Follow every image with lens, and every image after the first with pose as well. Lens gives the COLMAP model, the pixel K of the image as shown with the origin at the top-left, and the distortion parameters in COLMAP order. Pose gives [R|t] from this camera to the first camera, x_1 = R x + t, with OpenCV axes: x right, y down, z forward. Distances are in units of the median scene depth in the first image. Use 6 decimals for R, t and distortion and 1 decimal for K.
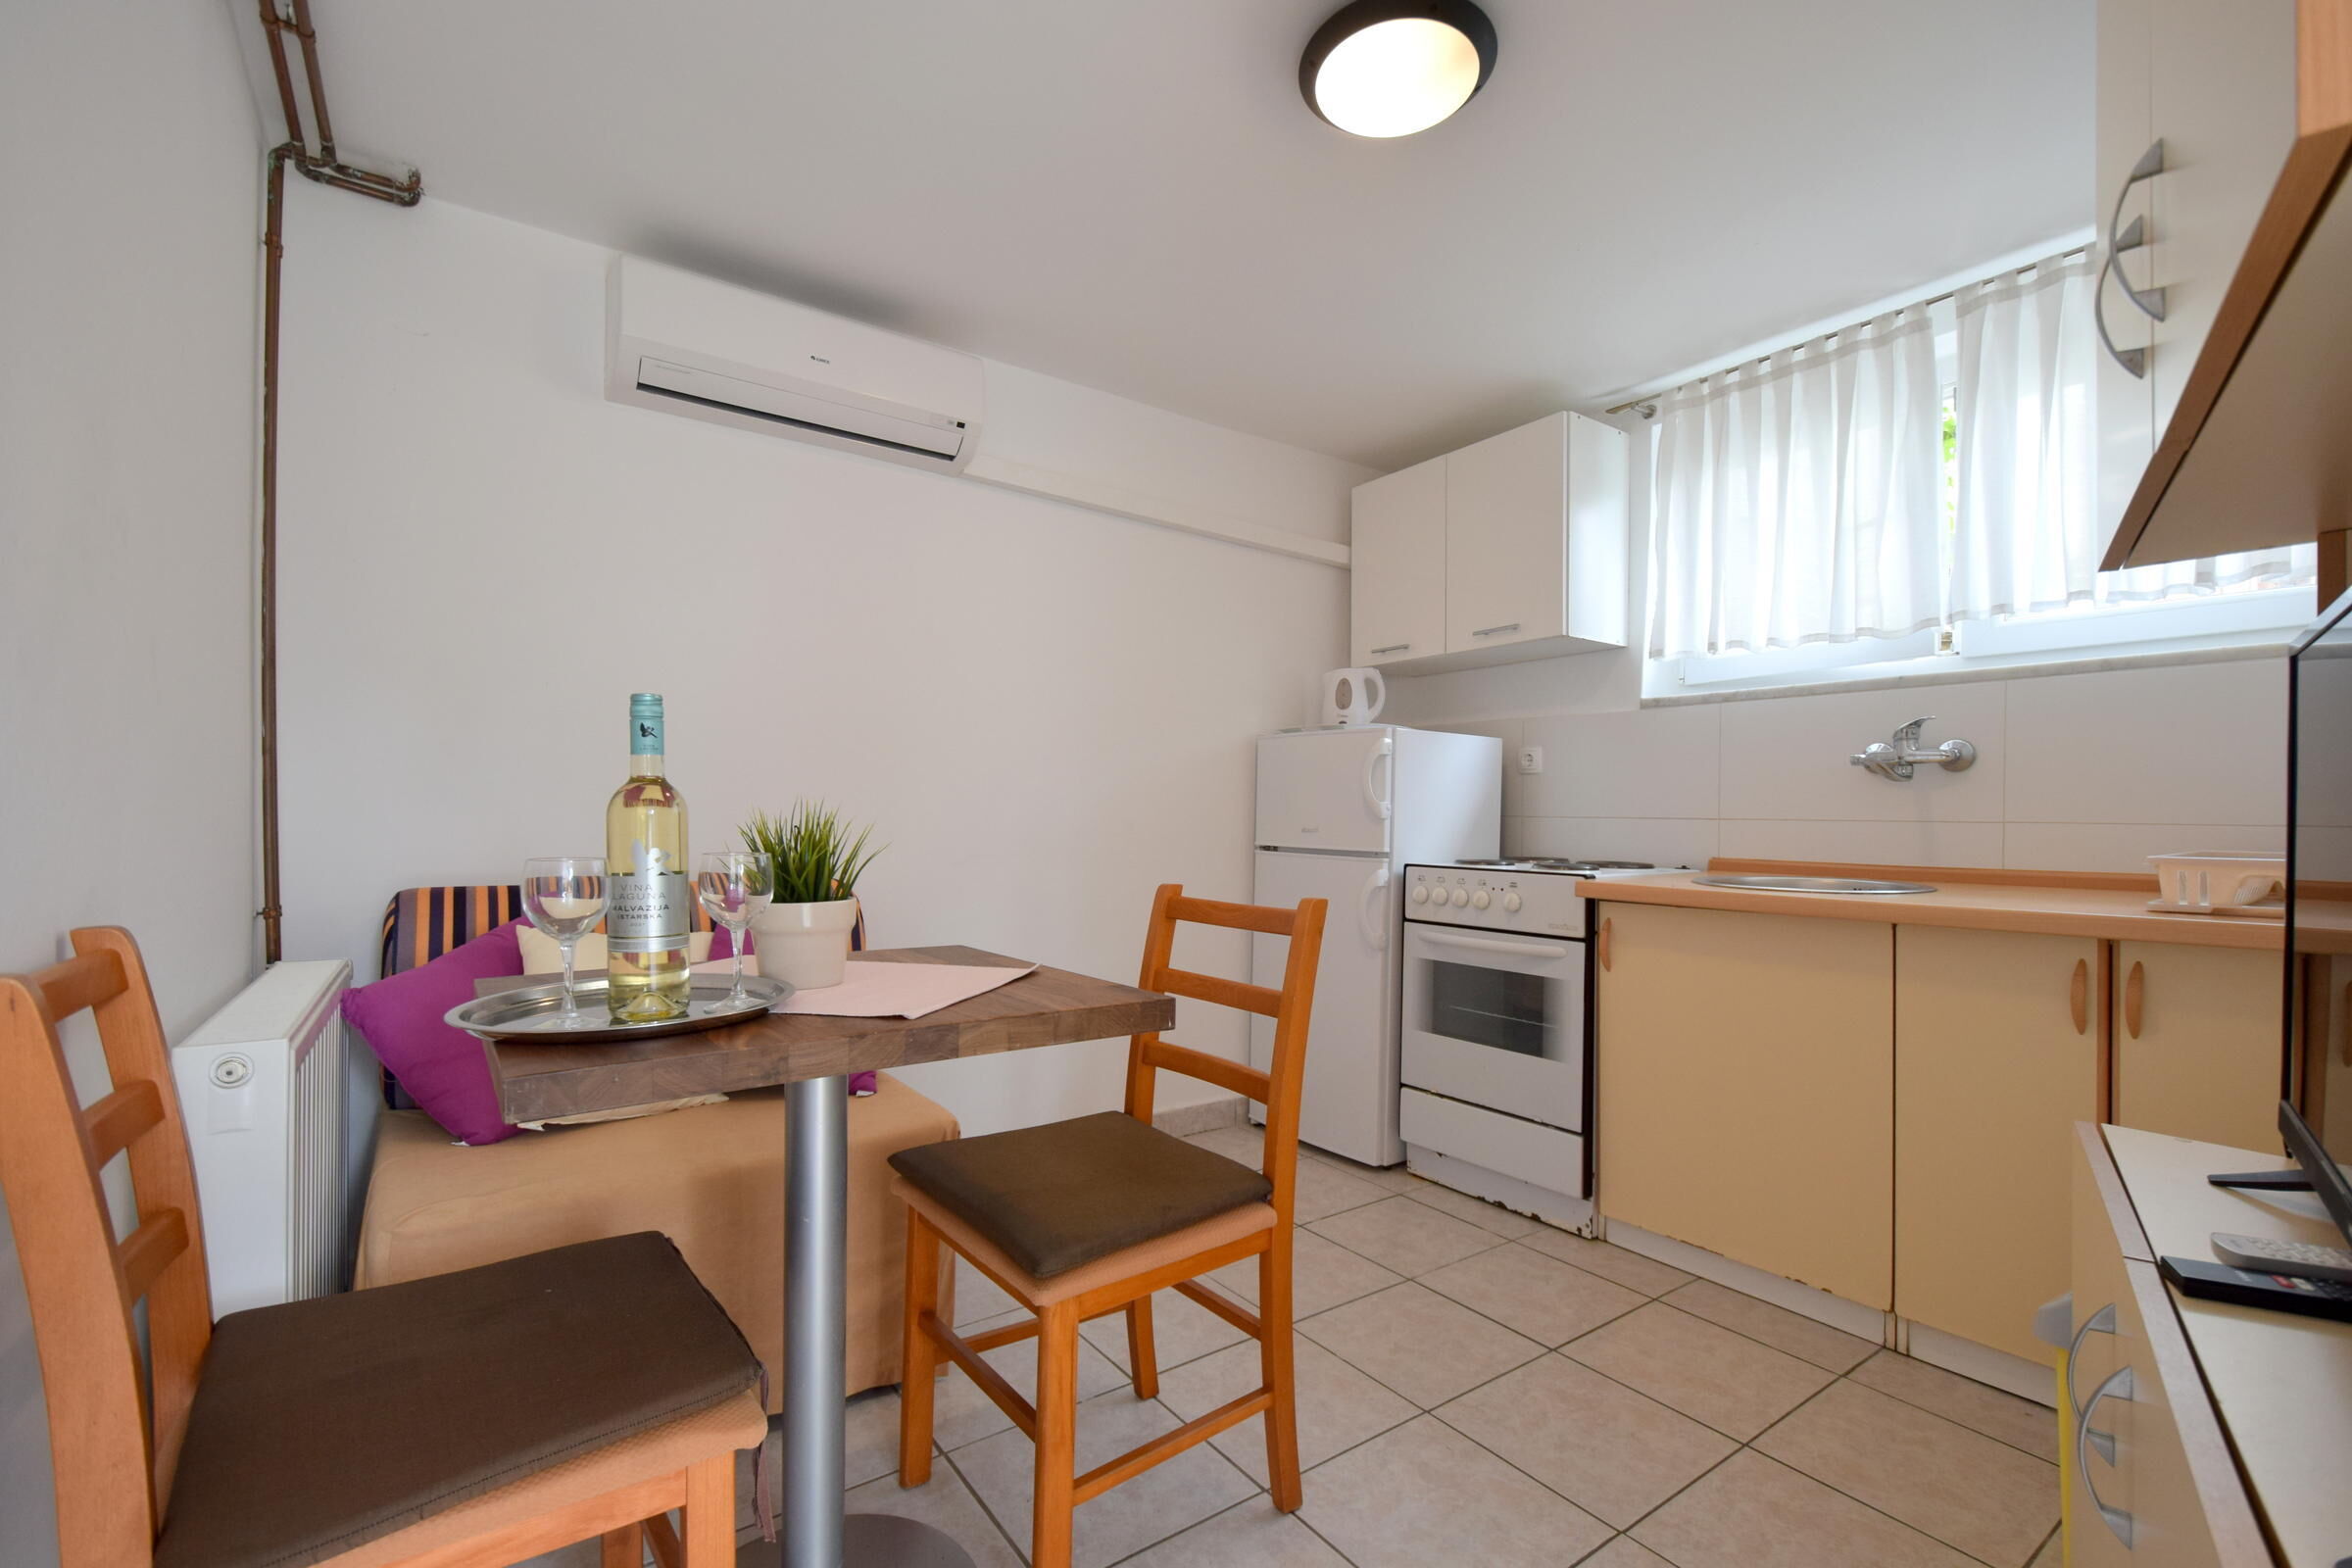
lens RADIAL K [[1023.5, 0, 1187.0], [0, 1023.5, 816.5], [0, 0, 1]] dist [0.018130, -0.015650]
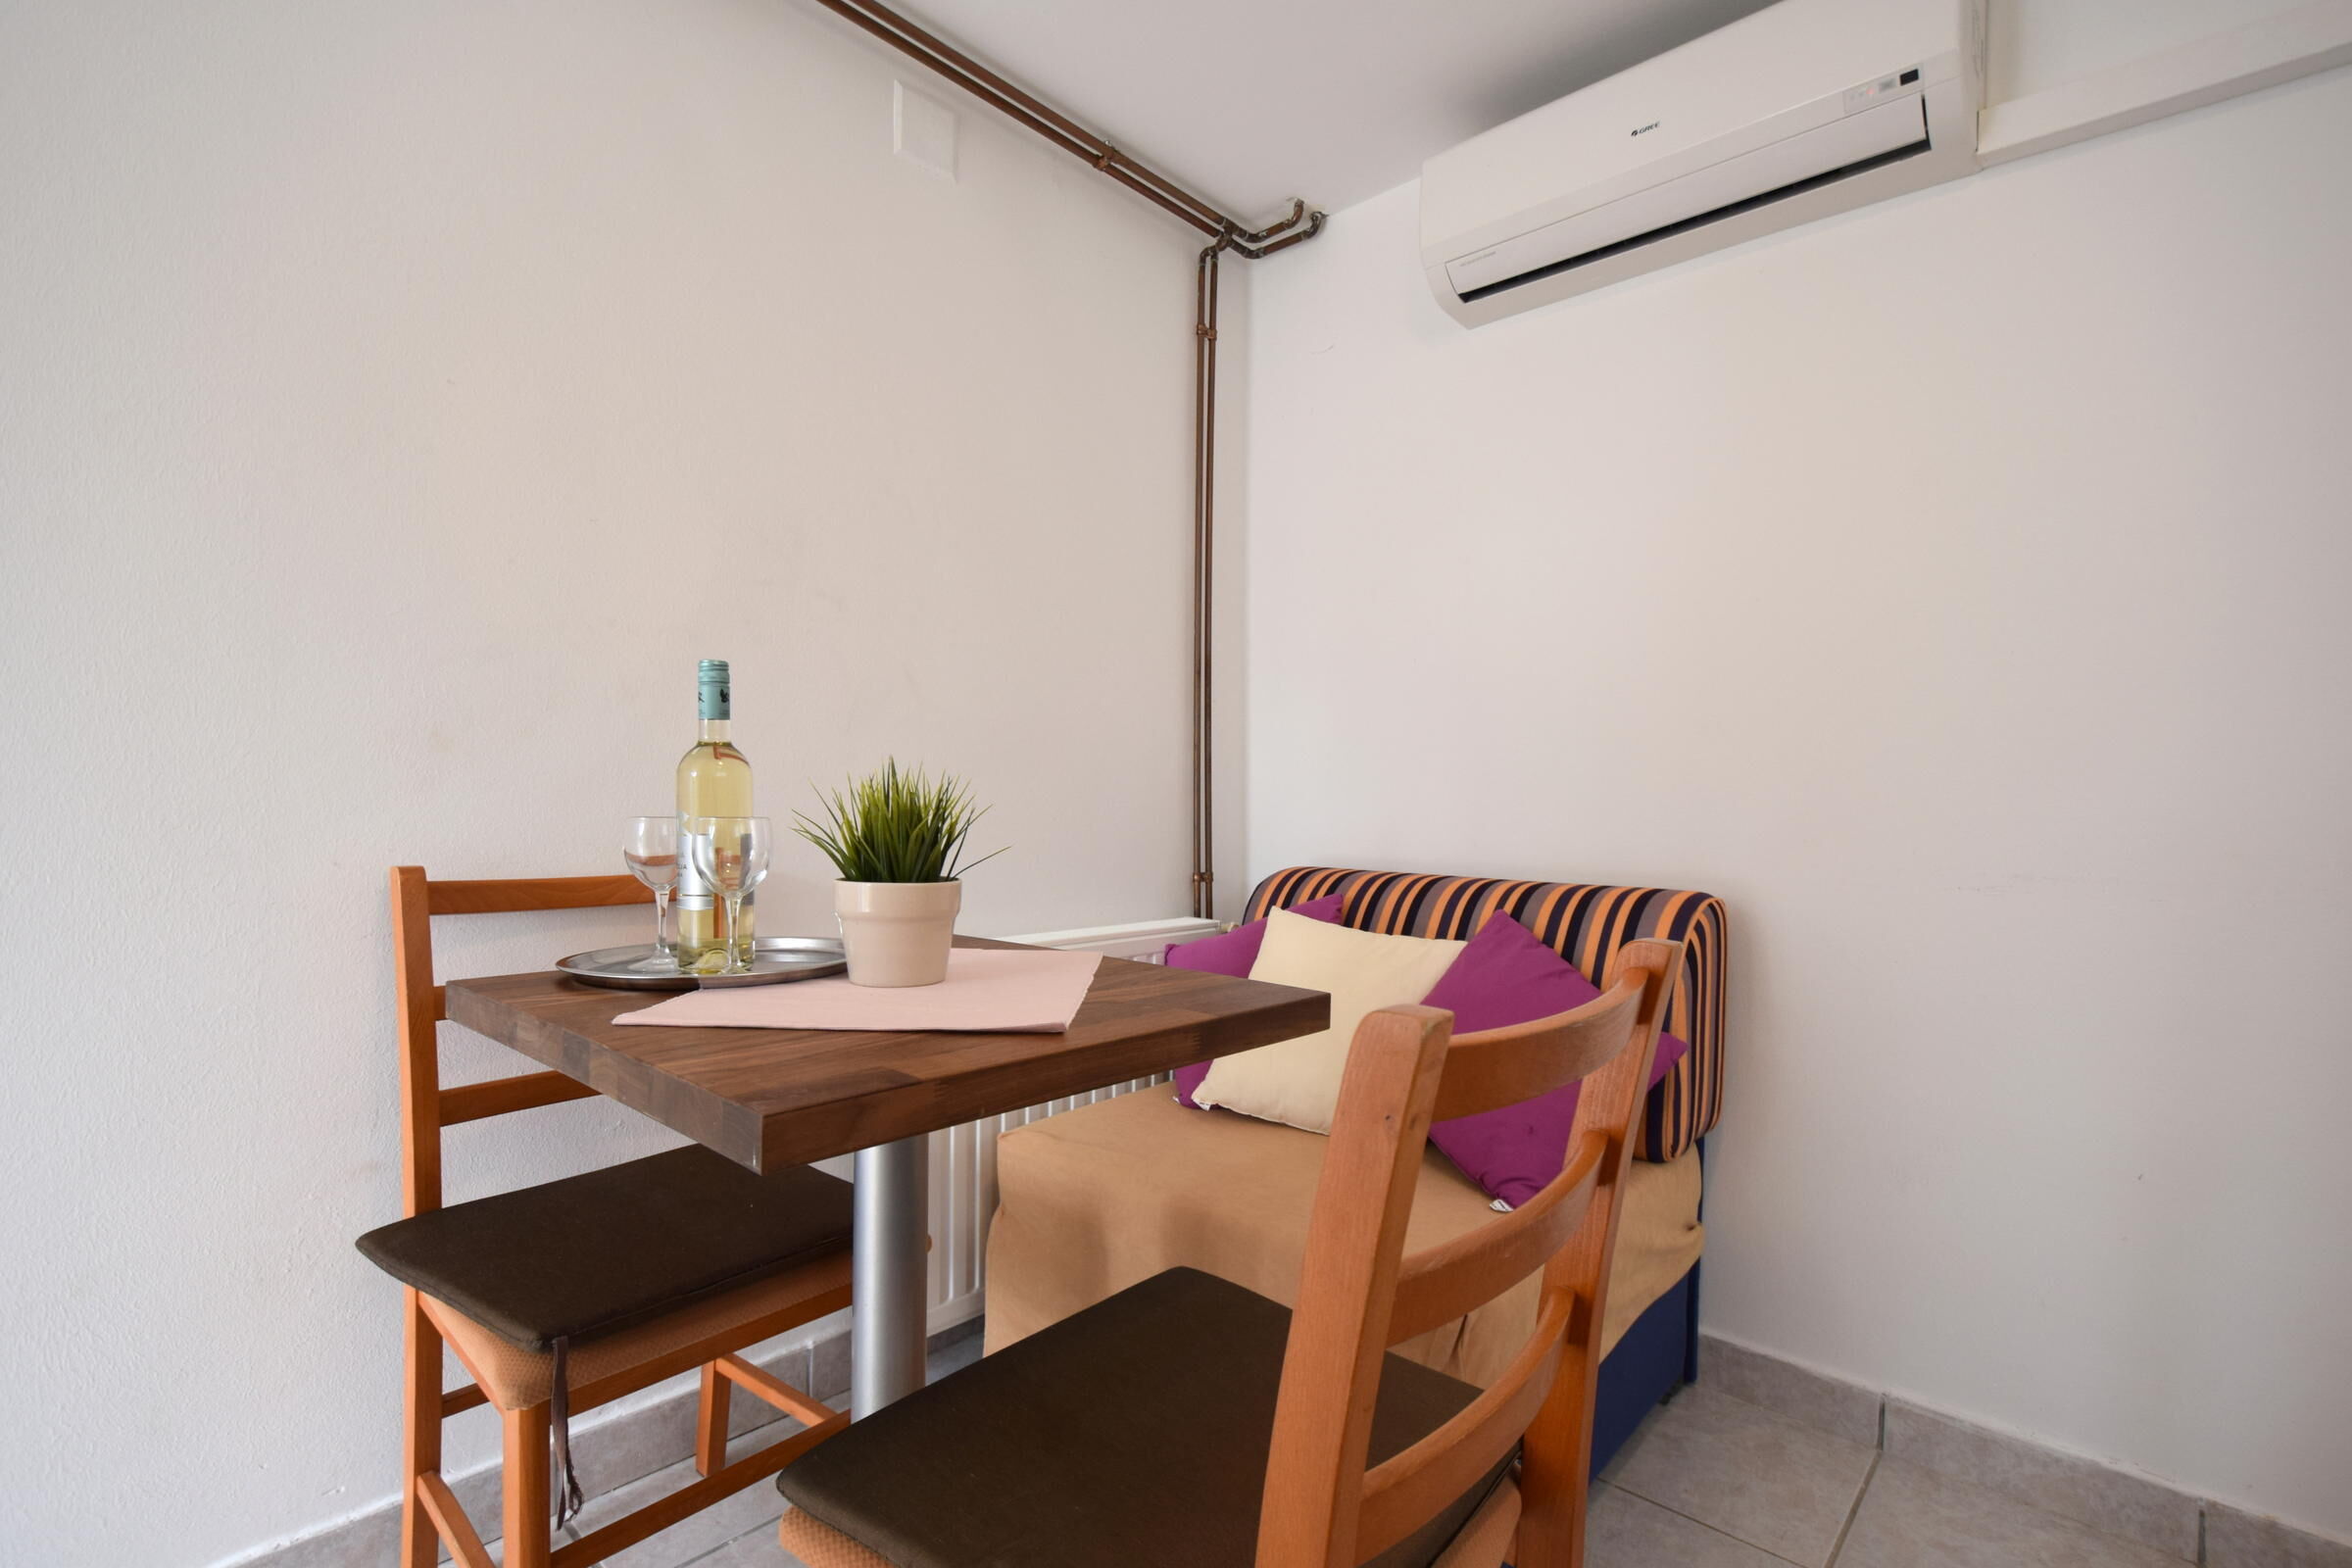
lens RADIAL K [[1071.0, 0, 1196.3], [0, 1071.0, 825.3], [0, 0, 1]] dist [0.001027, -0.005999]
pose [[0.205564, 0.008975, -0.978602, 0.271949], [-0.005985, 0.999951, 0.007914, 0.014116], [0.978625, 0.004230, 0.205608, 0.540782]]
